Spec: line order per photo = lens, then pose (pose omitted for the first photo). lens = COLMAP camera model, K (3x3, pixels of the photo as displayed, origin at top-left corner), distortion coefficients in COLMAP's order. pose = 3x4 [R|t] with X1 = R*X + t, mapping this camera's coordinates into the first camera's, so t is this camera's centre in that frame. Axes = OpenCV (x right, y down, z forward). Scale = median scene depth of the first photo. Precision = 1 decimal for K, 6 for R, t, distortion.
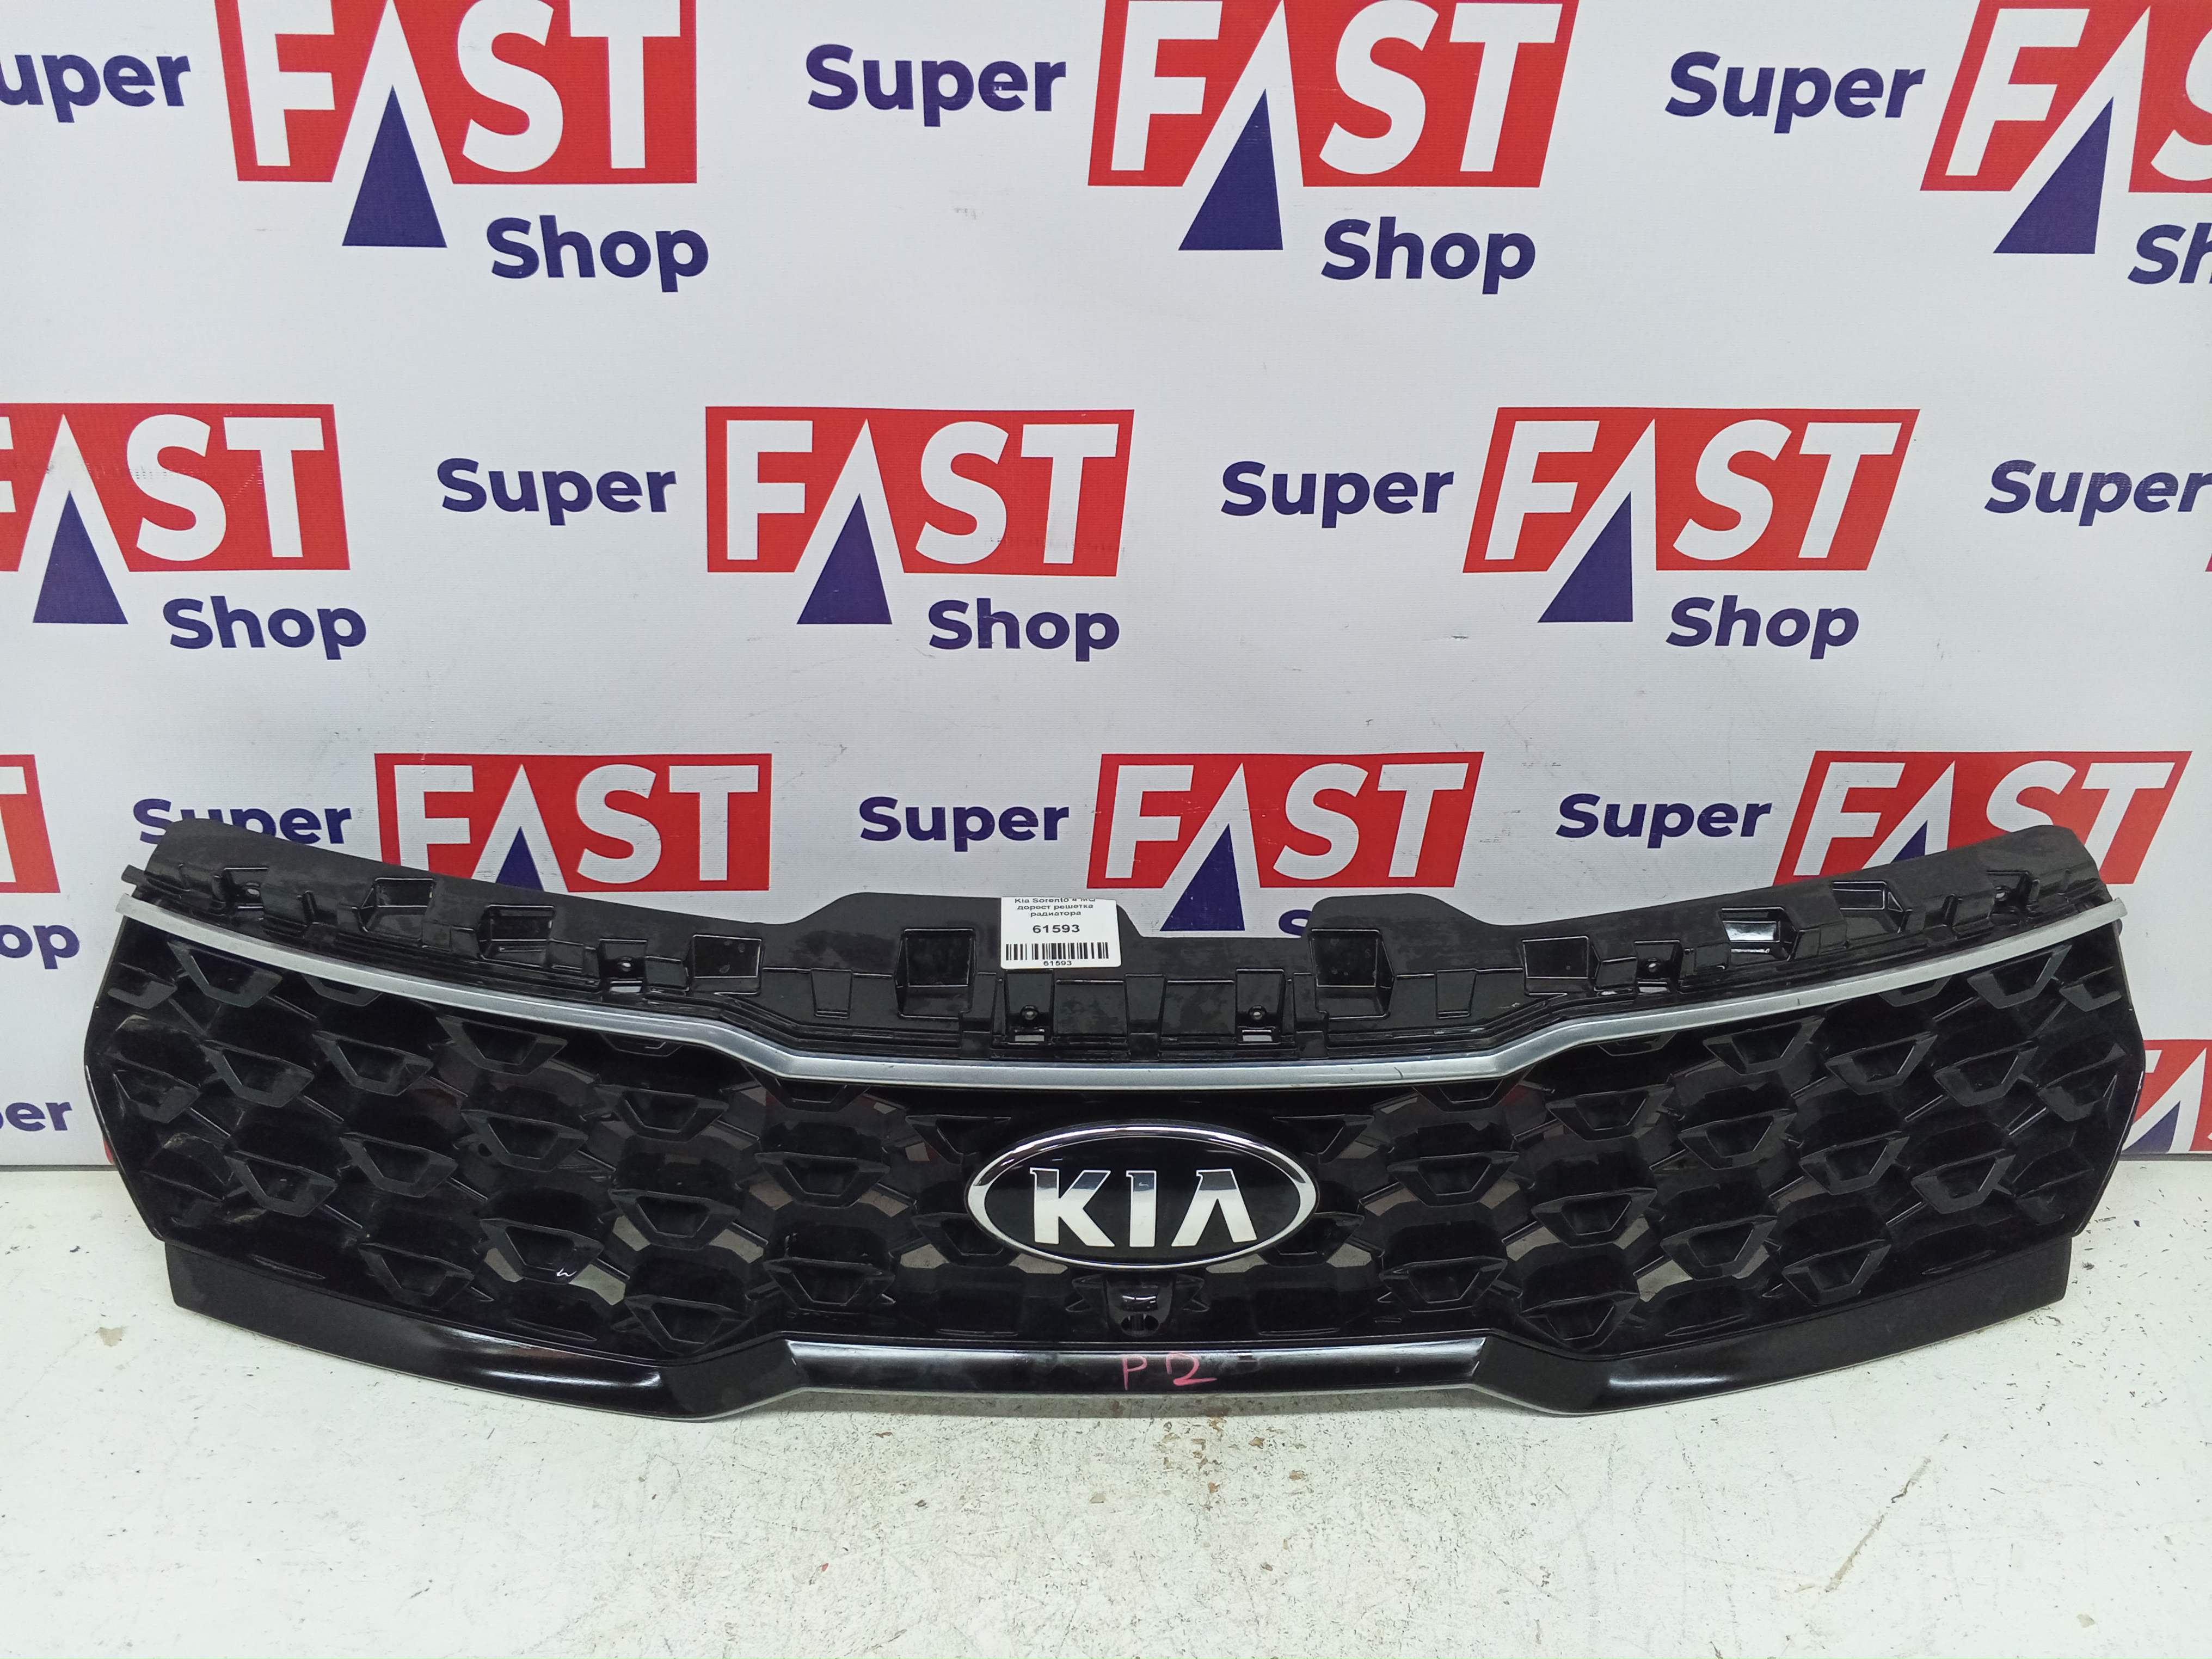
lens RADIAL K [[1794.2, 0, 1111.3], [0, 1794.2, 823.0], [0, 0, 1]] dist [0.010425, -0.040441]
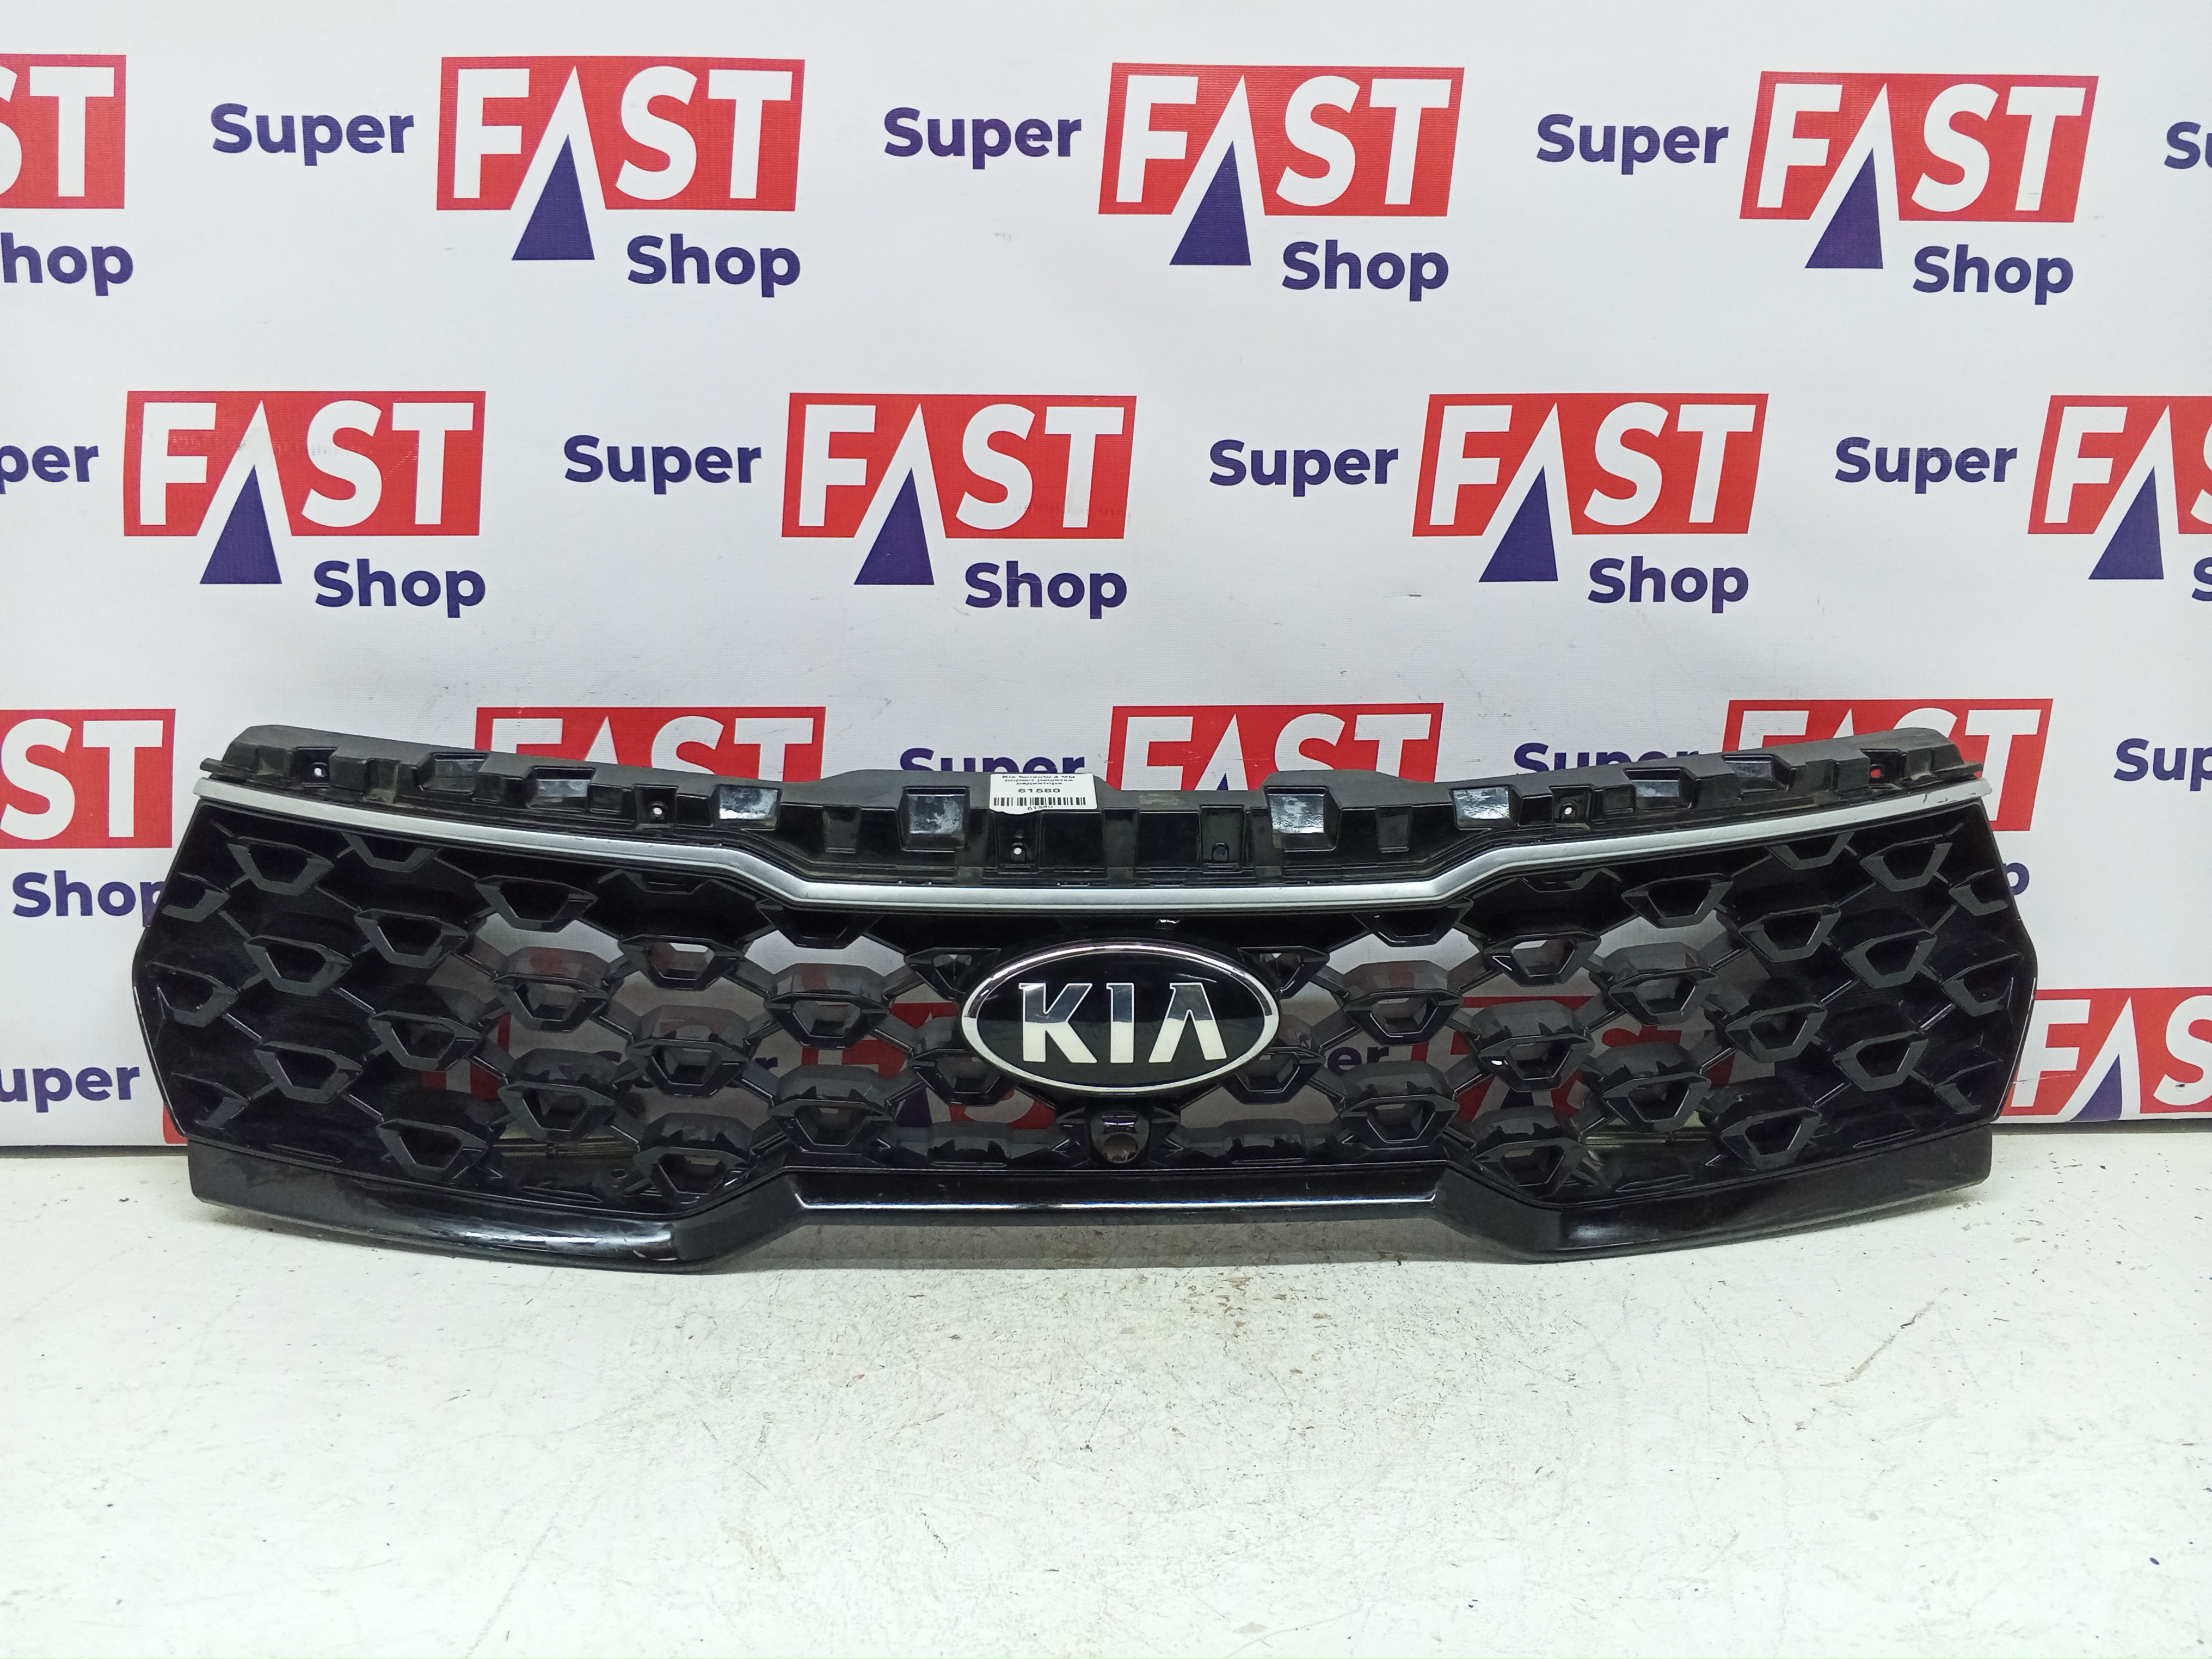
lens RADIAL K [[1794.2, 0, 1115.5], [0, 1794.2, 826.3], [0, 0, 1]] dist [0.010425, -0.040441]
pose [[0.999616, -0.015288, 0.023100, -0.034367], [0.022276, 0.939336, -0.342274, 0.462631], [-0.016466, 0.342658, 0.939316, -0.057856]]
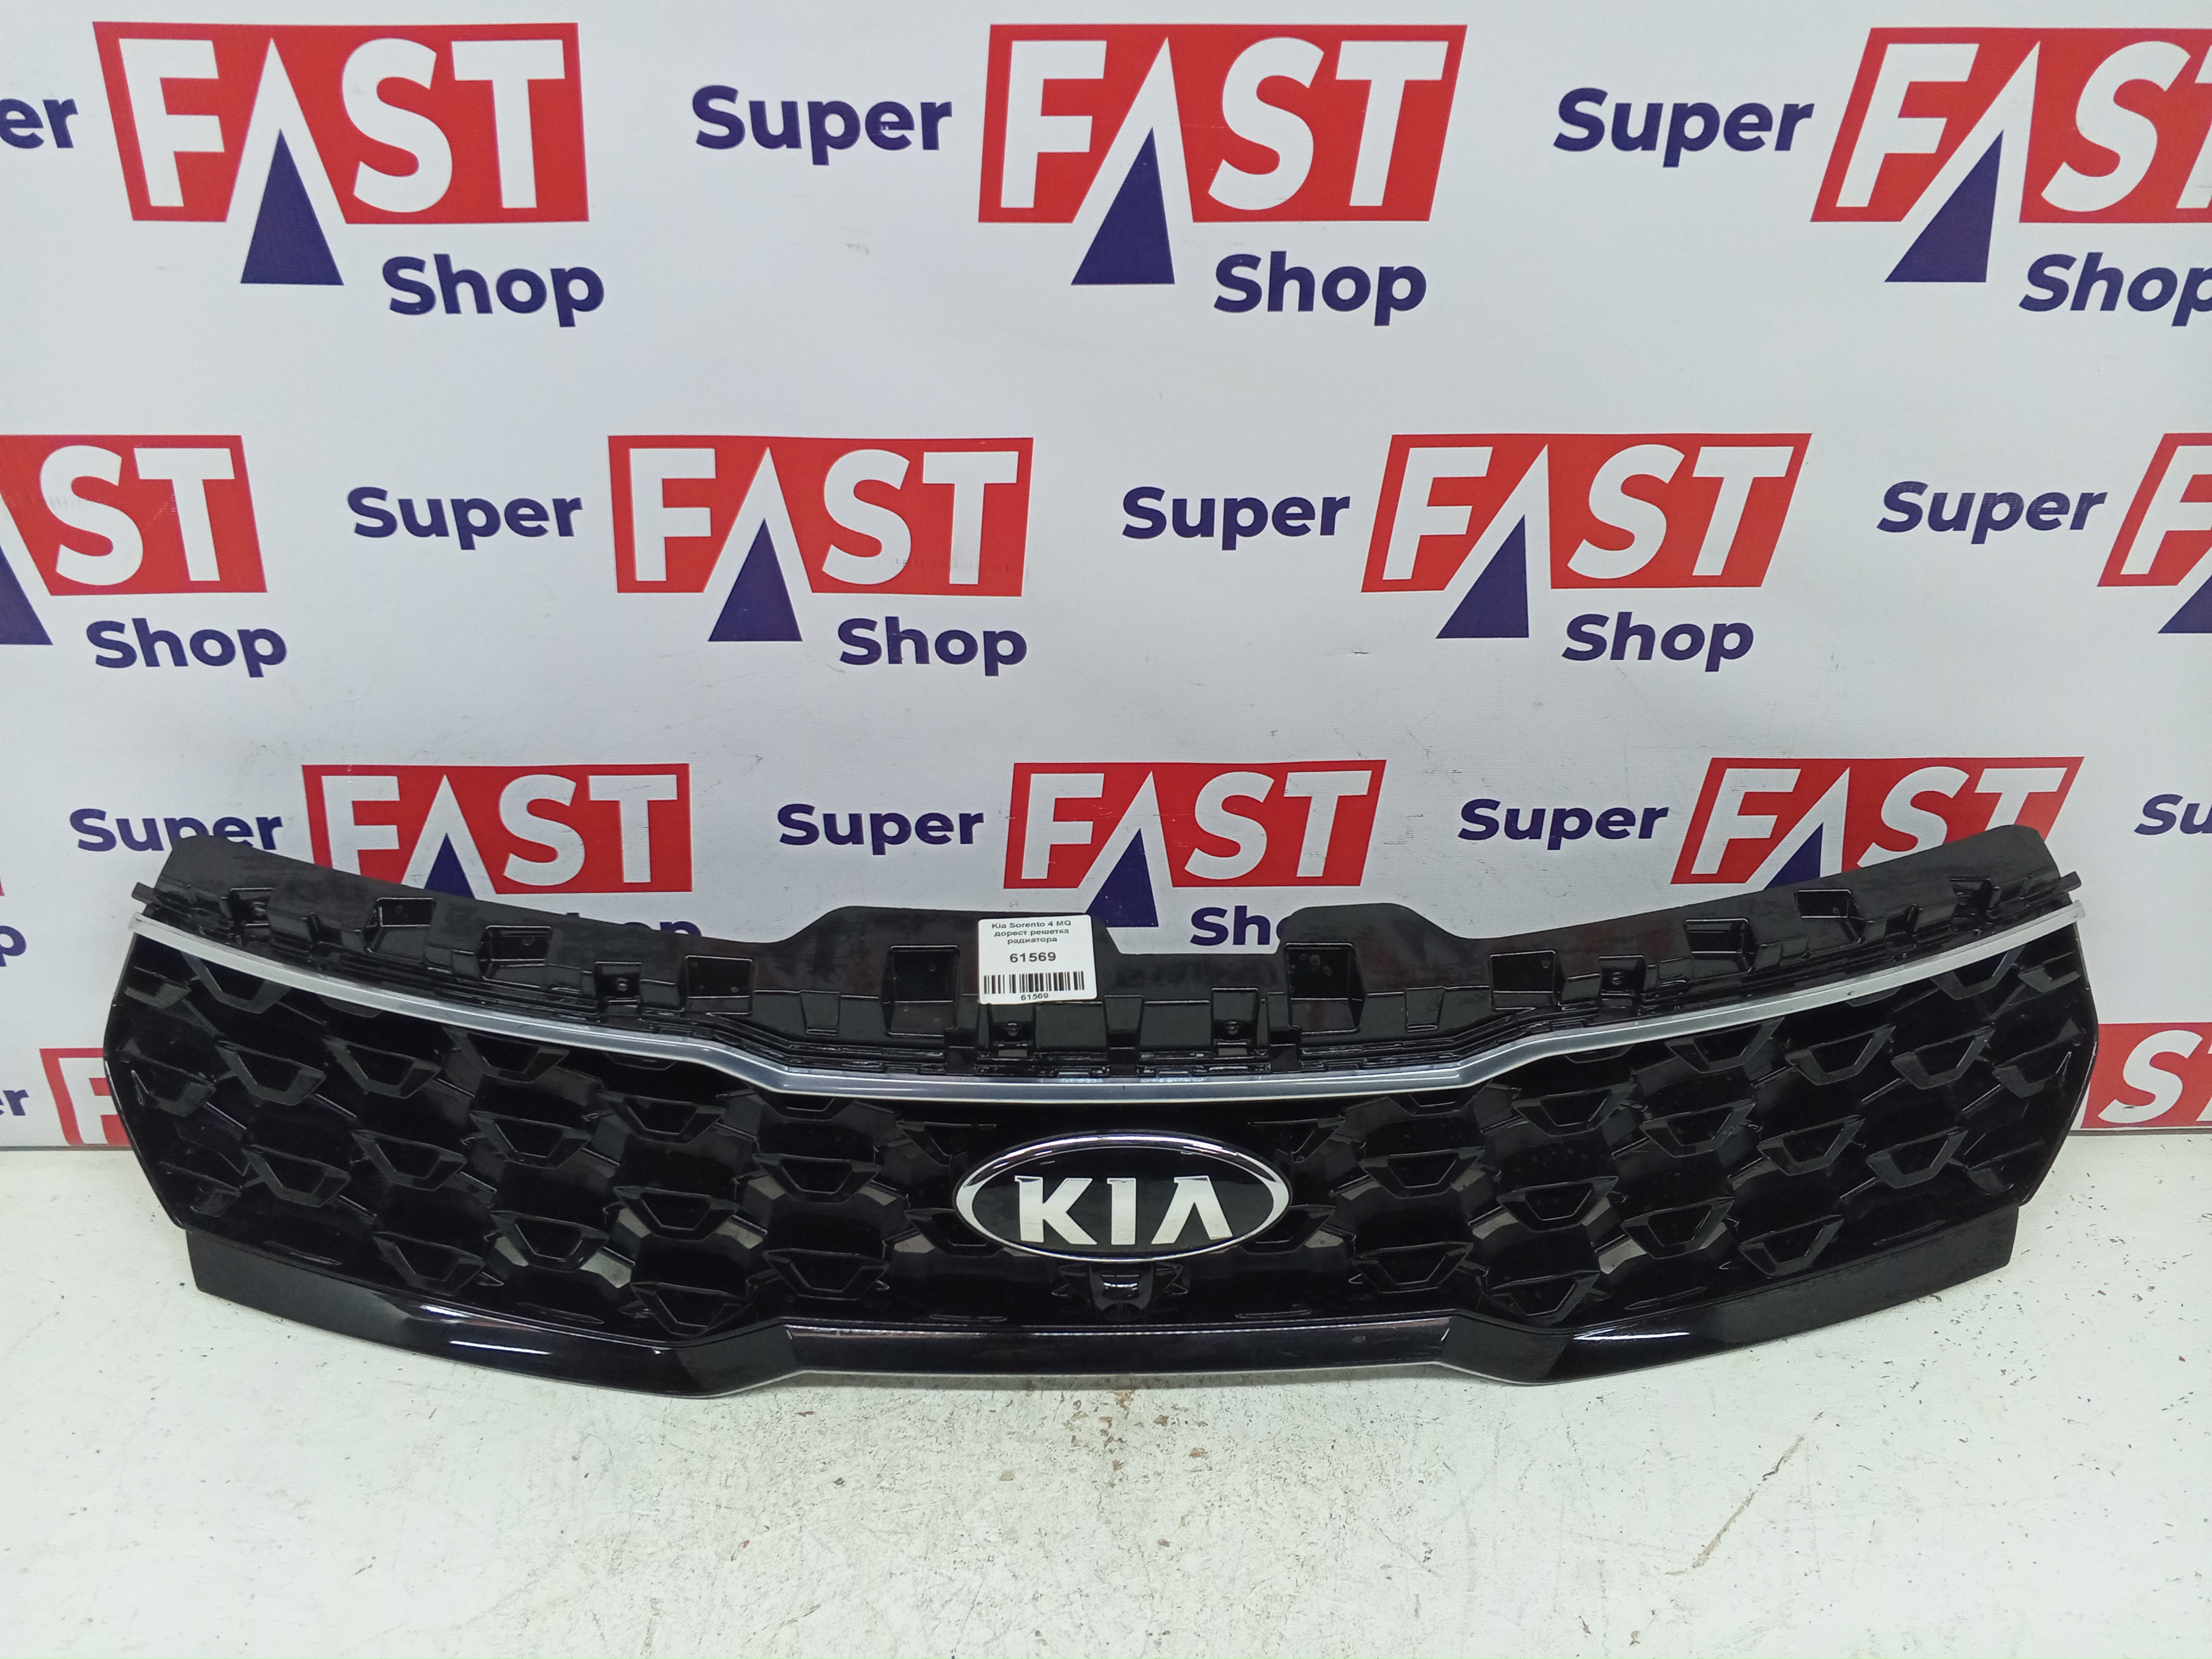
lens RADIAL K [[1794.2, 0, 1121.3], [0, 1794.2, 822.3], [0, 0, 1]] dist [0.010425, -0.040441]
pose [[0.999998, -0.001223, -0.001820, 0.063076], [0.001355, 0.997220, 0.074506, -0.087531], [0.001723, -0.074508, 0.997219, -0.024579]]
